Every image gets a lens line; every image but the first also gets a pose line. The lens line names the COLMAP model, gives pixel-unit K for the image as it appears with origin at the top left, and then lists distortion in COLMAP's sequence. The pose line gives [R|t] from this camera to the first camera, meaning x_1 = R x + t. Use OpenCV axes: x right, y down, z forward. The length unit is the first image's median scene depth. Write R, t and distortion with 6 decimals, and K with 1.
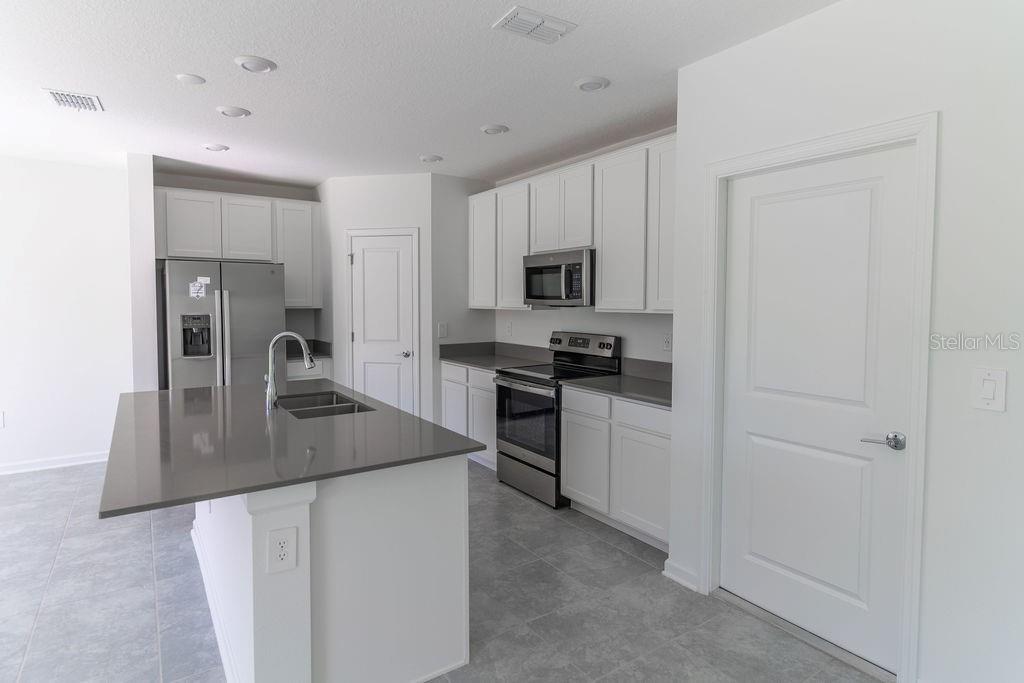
lens RADIAL K [[555.3, 0, 511.4], [0, 555.3, 328.3], [0, 0, 1]] dist [0.000157, -0.000287]
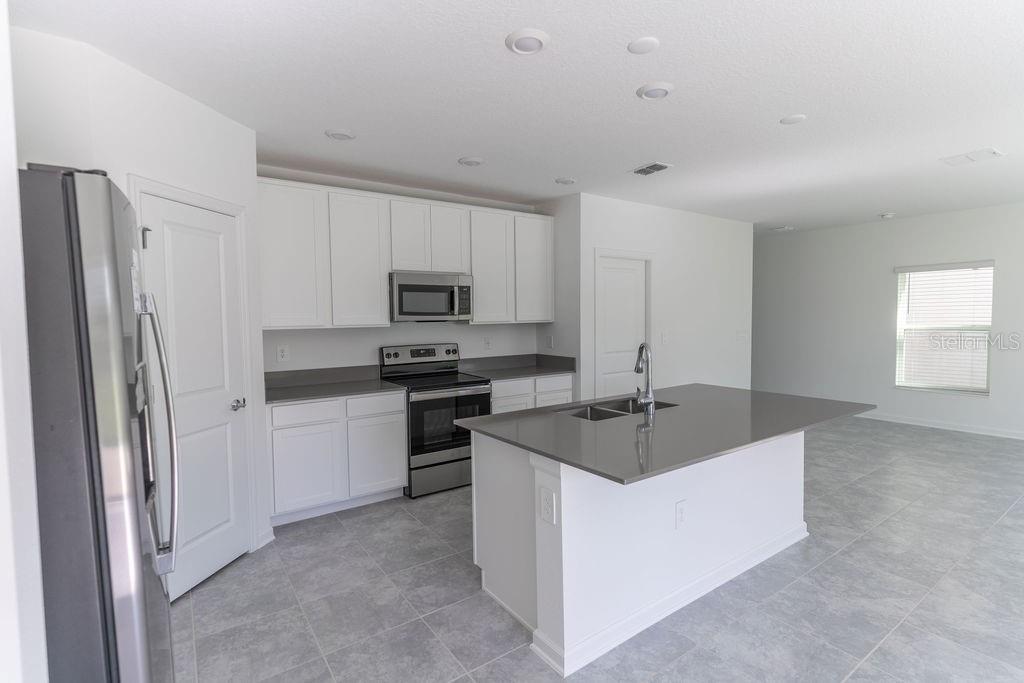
lens RADIAL K [[483.3, 0, 512.0], [0, 483.3, 341.5], [0, 0, 1]] dist [0.000995, 0.000069]
pose [[-0.022333, -0.053176, 0.998335, -0.845908], [0.062457, 0.996560, 0.054478, -0.039394], [-0.997798, 0.063570, -0.018935, 0.796372]]
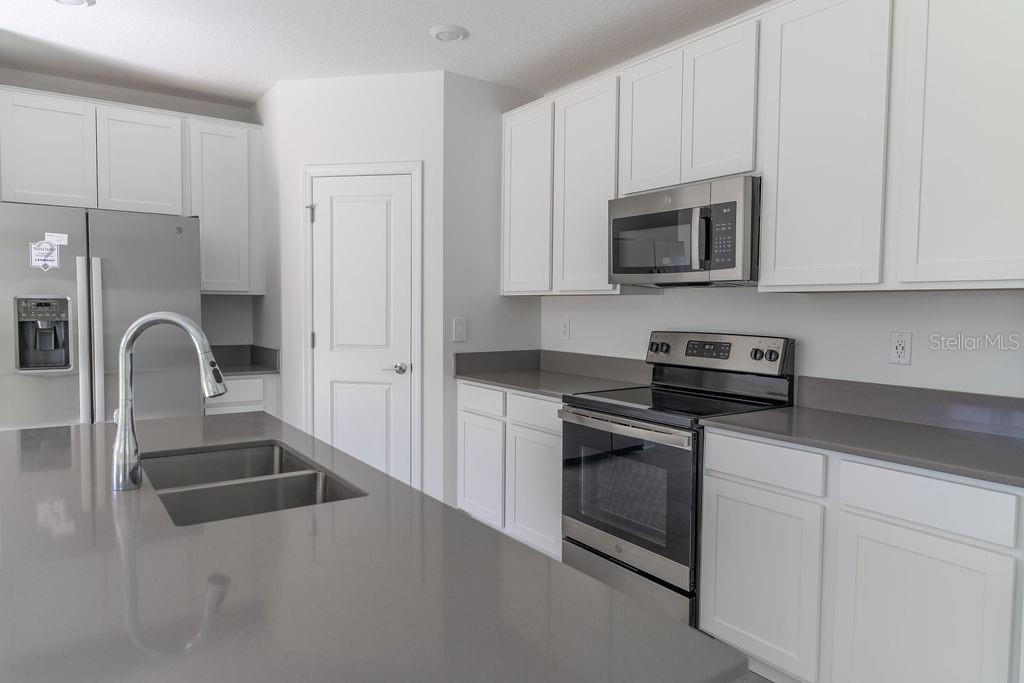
lens RADIAL K [[664.9, 0, 512.0], [0, 664.9, 341.5], [0, 0, 1]] dist [-0.000158, 0.001680]
pose [[0.999901, 0.006661, 0.012429, -0.085709], [-0.006685, 0.999976, 0.001875, 0.016822], [-0.012416, -0.001957, 0.999921, 0.300695]]
